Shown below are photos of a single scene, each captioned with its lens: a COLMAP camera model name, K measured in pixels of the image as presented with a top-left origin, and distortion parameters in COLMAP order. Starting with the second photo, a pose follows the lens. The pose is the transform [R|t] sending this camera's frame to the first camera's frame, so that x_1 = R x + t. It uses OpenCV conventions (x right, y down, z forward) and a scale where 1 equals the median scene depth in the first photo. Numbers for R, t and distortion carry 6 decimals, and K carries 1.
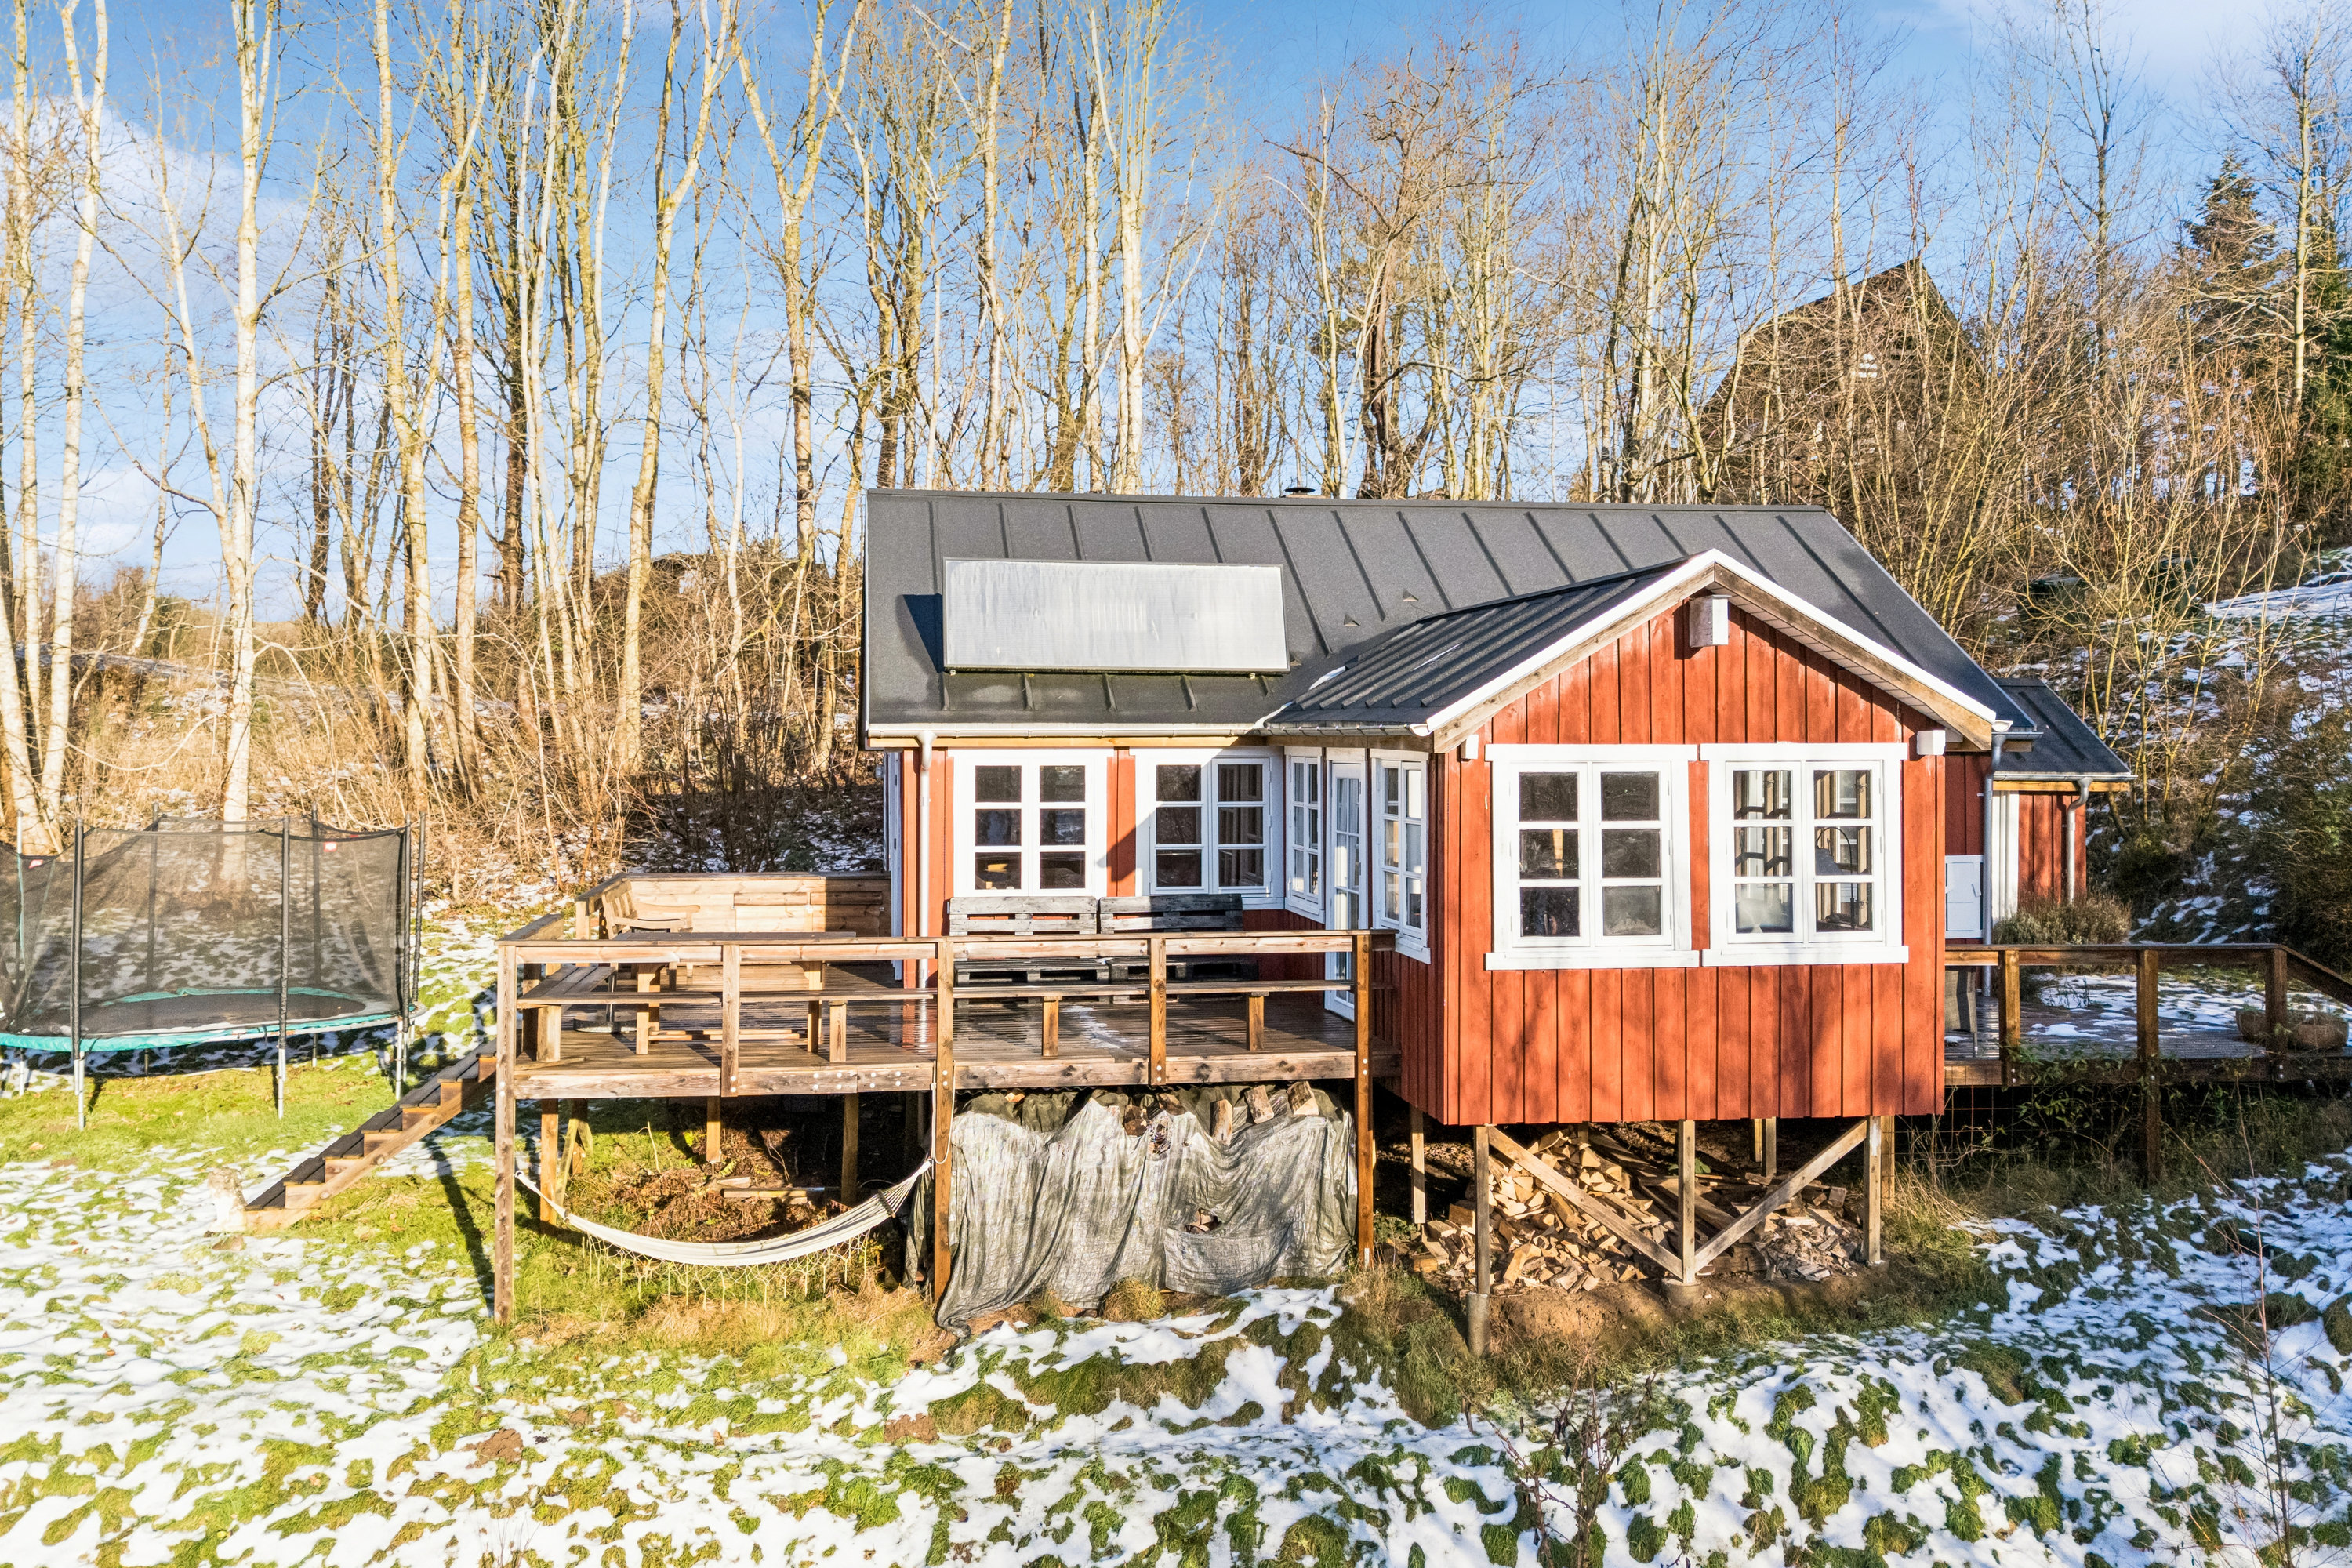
lens RADIAL K [[2037.4, 0, 1202.4], [0, 2037.4, 722.3], [0, 0, 1]] dist [0.046247, -0.016615]
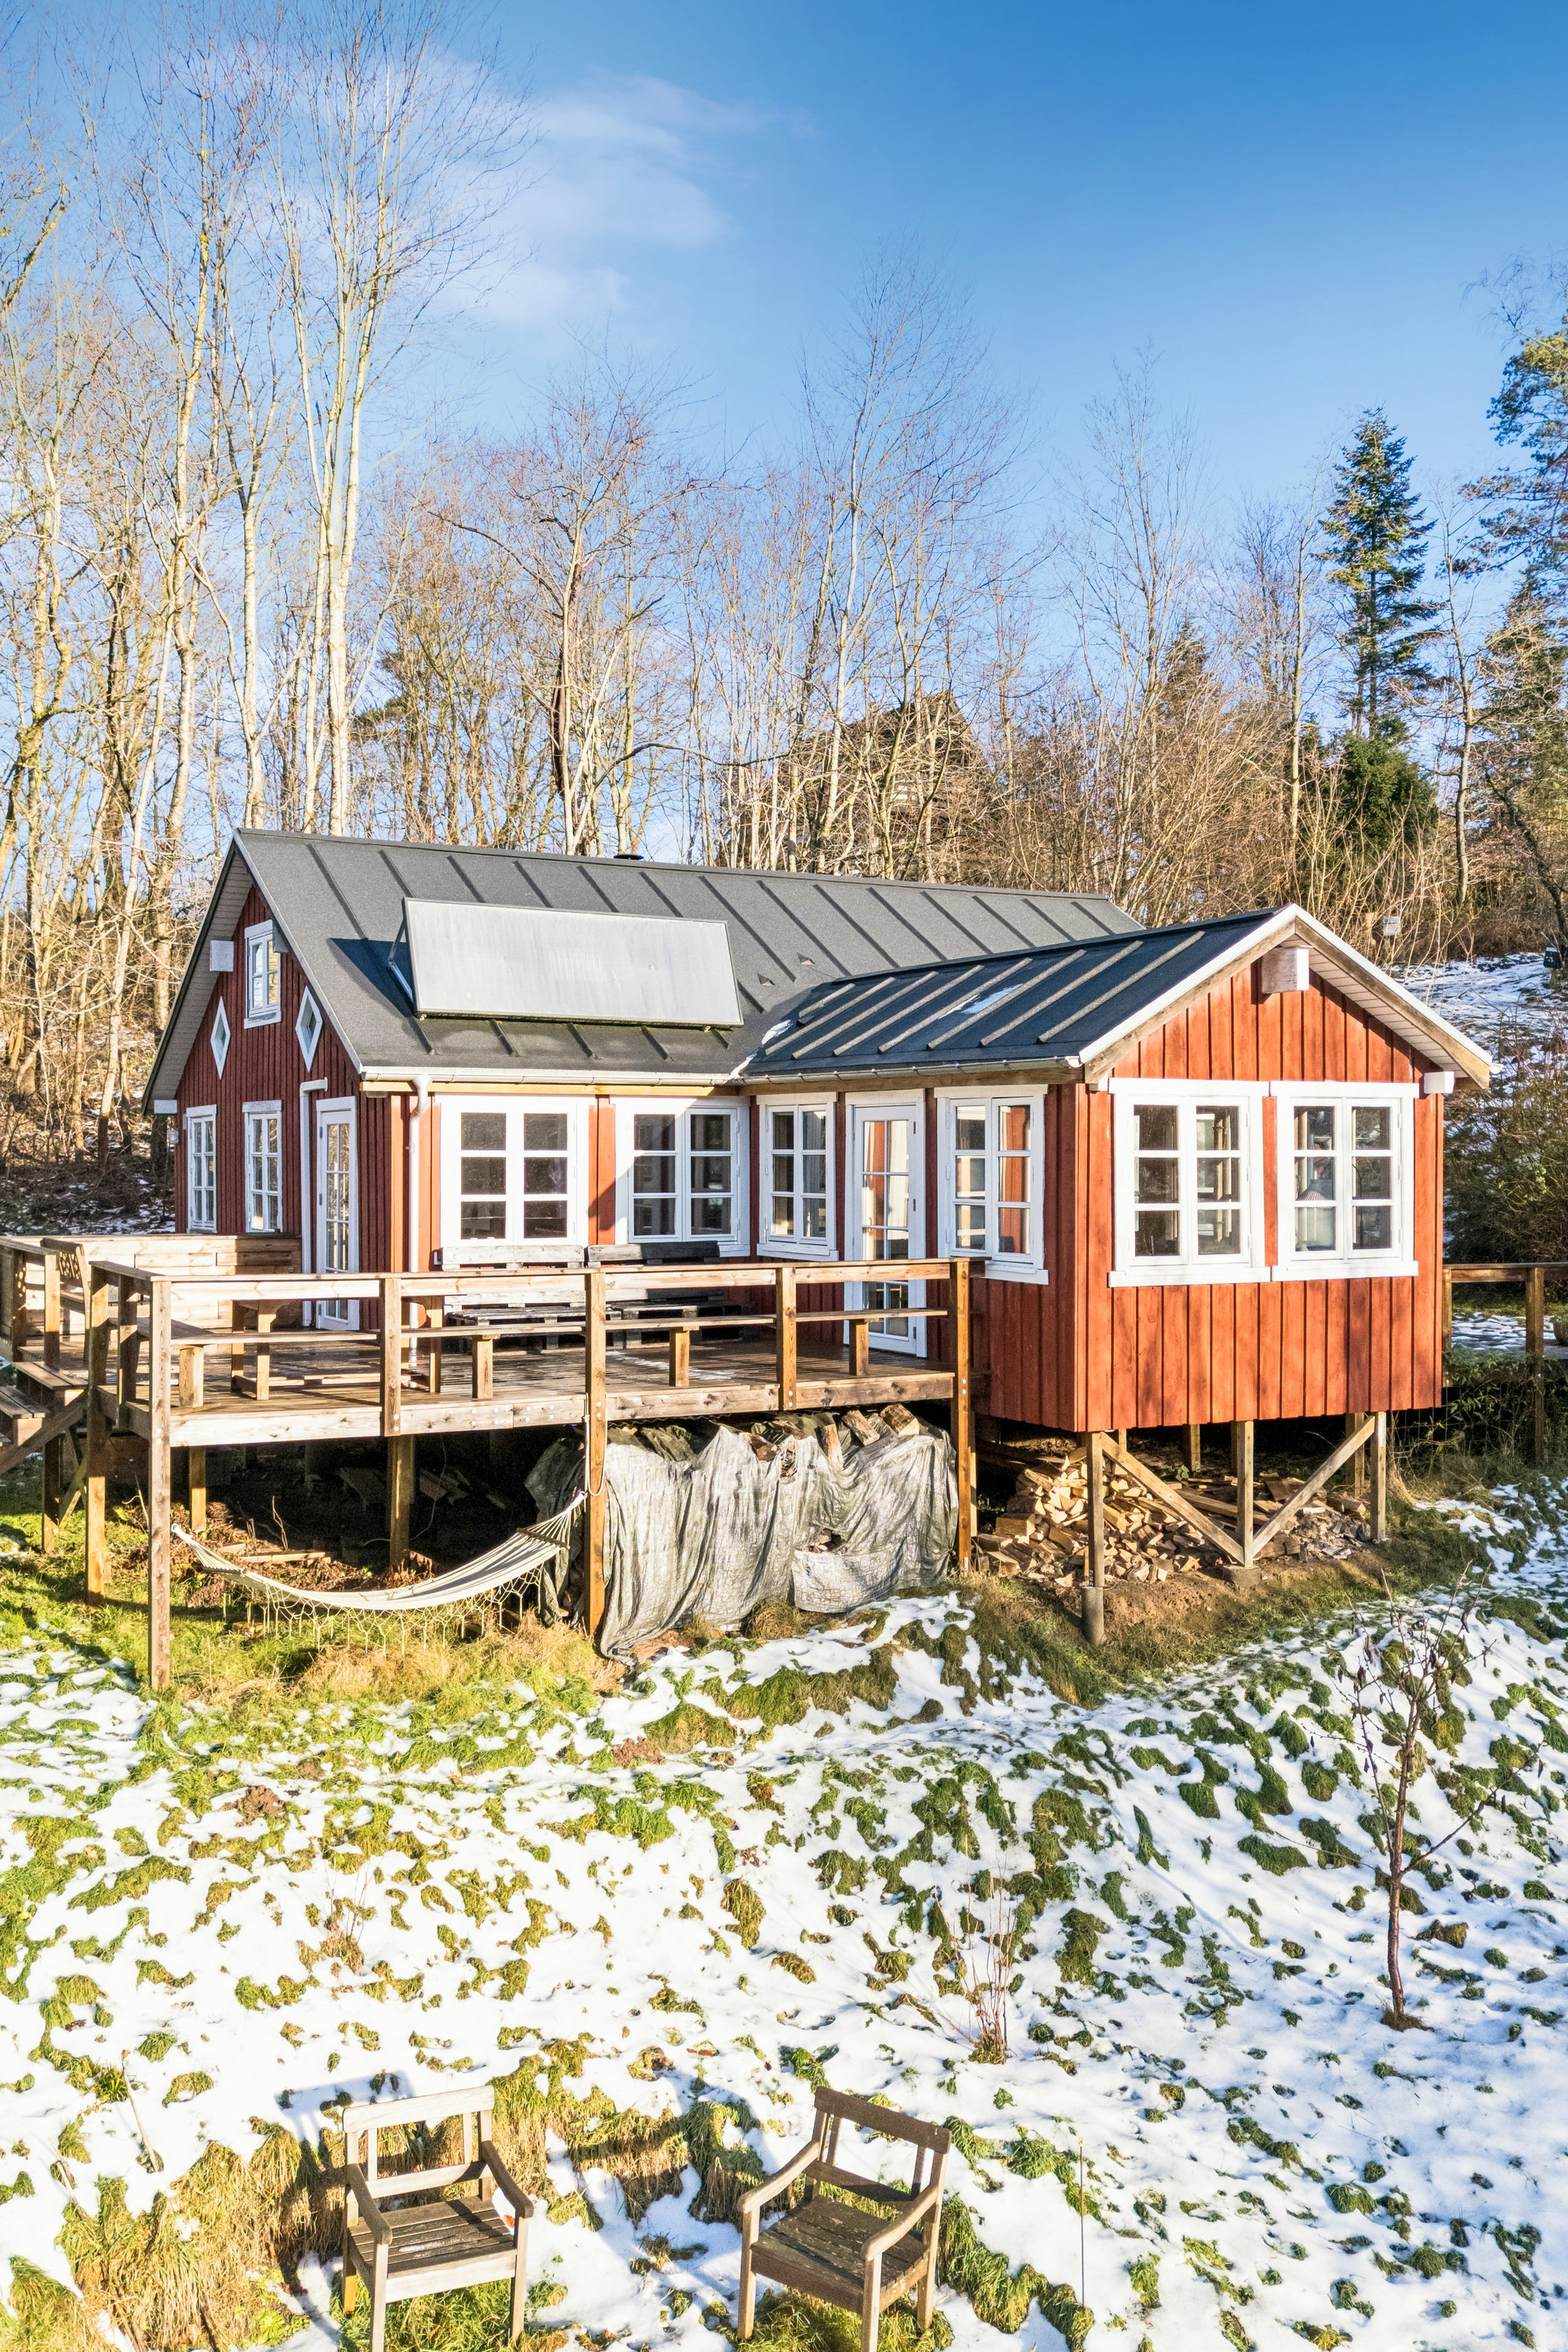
lens RADIAL K [[2013.3, 0, 784.0], [0, 2013.3, 1176.0], [0, 0, 1]] dist [0.064129, -0.064408]
pose [[0.946735, -0.002384, 0.322004, -0.362635], [-0.004317, 0.999789, 0.020095, 0.041620], [-0.321983, -0.020415, 0.946525, 0.048104]]
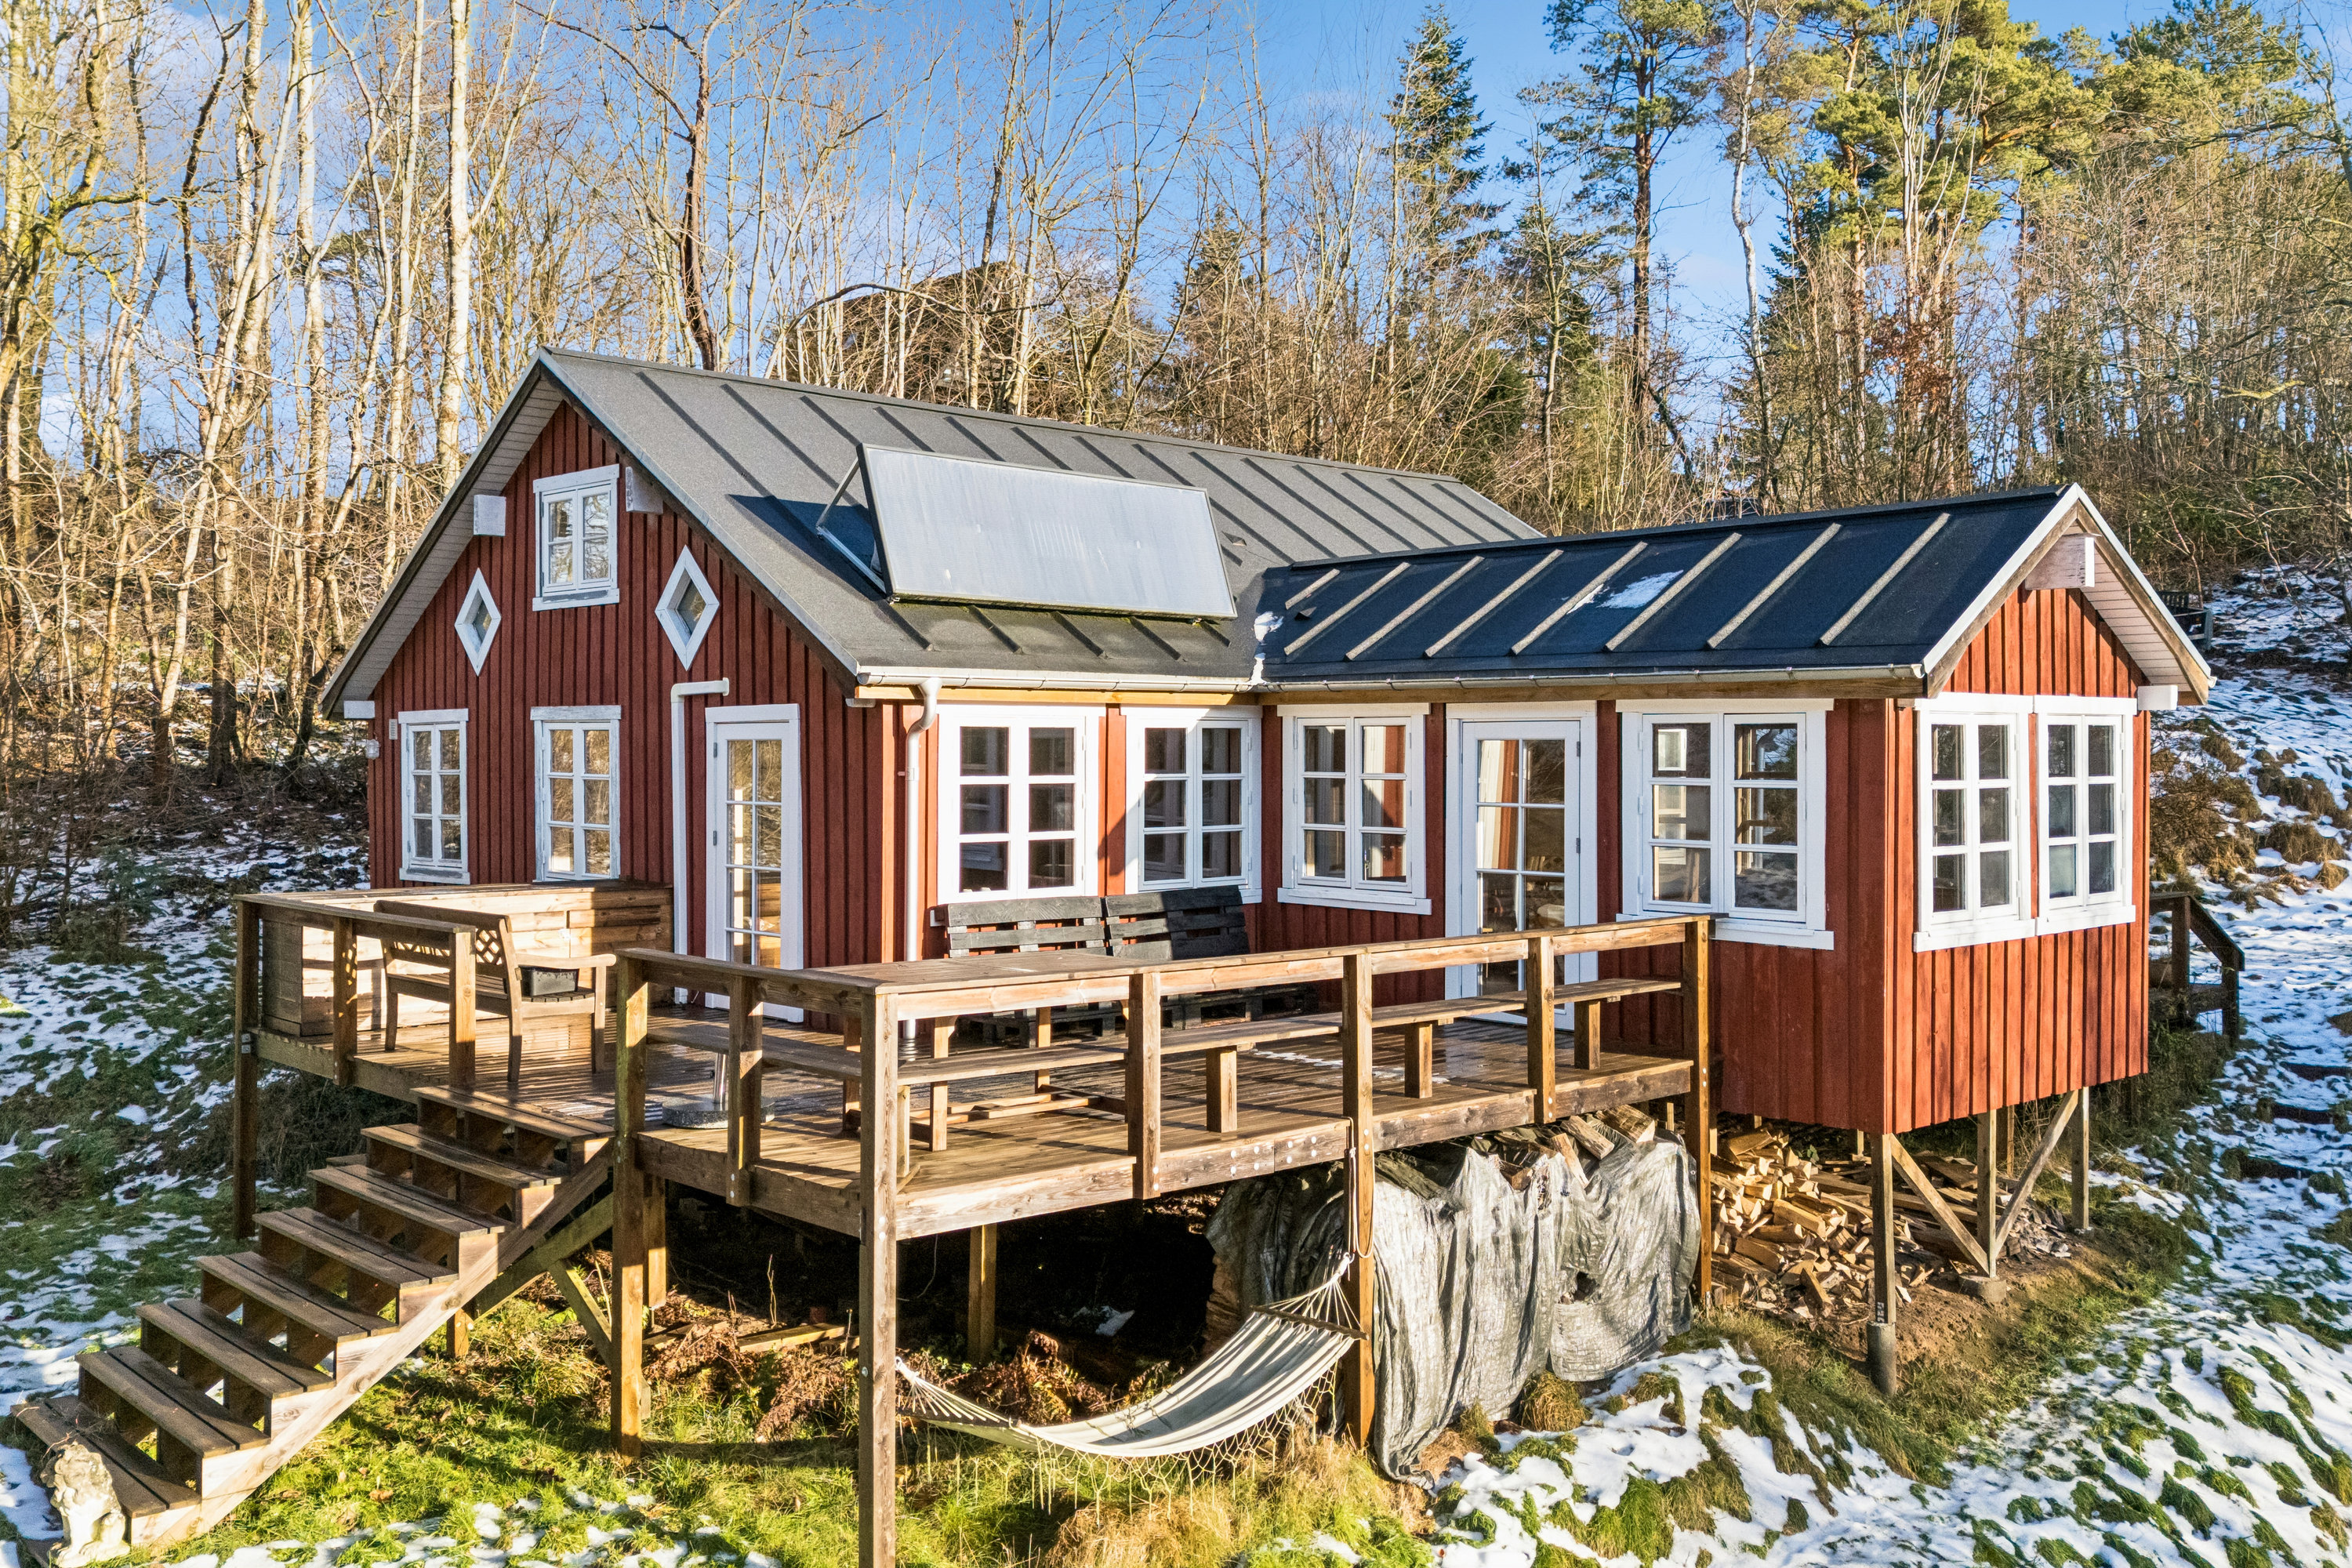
lens RADIAL K [[2013.3, 0, 1176.0], [0, 2013.3, 784.0], [0, 0, 1]] dist [0.064129, -0.064408]
pose [[0.839153, -0.007905, 0.543837, -0.585885], [-0.007257, 0.999643, 0.025728, 0.029952], [-0.543847, -0.025536, 0.838796, 0.444974]]
